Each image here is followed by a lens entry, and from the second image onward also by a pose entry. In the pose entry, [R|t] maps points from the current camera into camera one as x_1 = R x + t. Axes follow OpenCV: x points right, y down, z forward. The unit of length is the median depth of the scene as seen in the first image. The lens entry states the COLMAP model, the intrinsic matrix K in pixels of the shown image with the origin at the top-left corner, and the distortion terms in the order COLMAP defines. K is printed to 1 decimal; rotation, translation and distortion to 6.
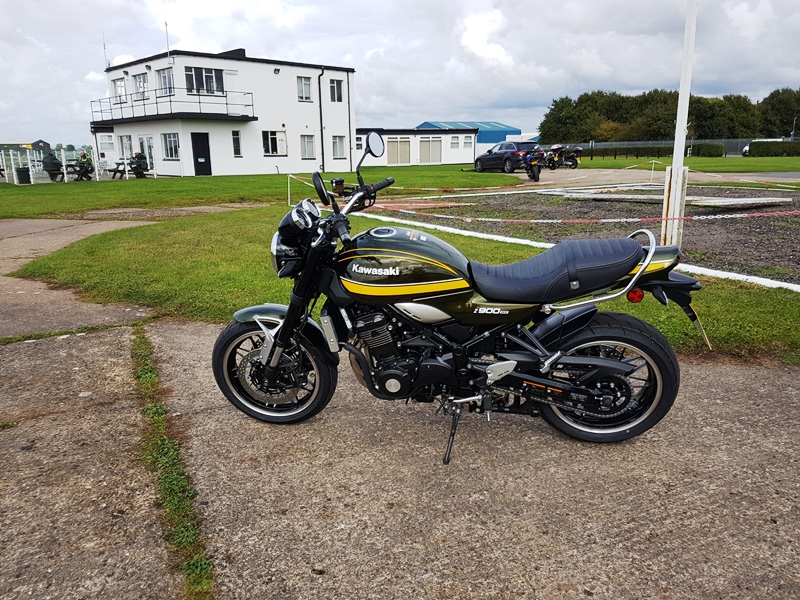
lens RADIAL K [[601.4, 0, 400.0], [0, 601.4, 300.0], [0, 0, 1]] dist [0.195750, -0.318400]
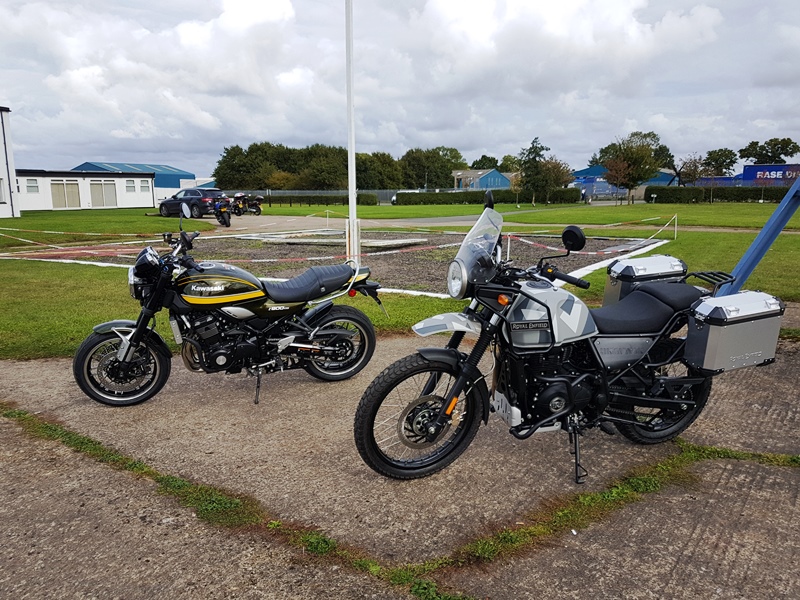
lens RADIAL K [[601.4, 0, 400.0], [0, 601.4, 300.0], [0, 0, 1]] dist [0.195750, -0.318400]
pose [[0.873604, -0.072927, 0.481142, -0.265879], [0.106342, 0.993420, -0.042510, 0.074200], [-0.474877, 0.088303, 0.875611, -0.482847]]
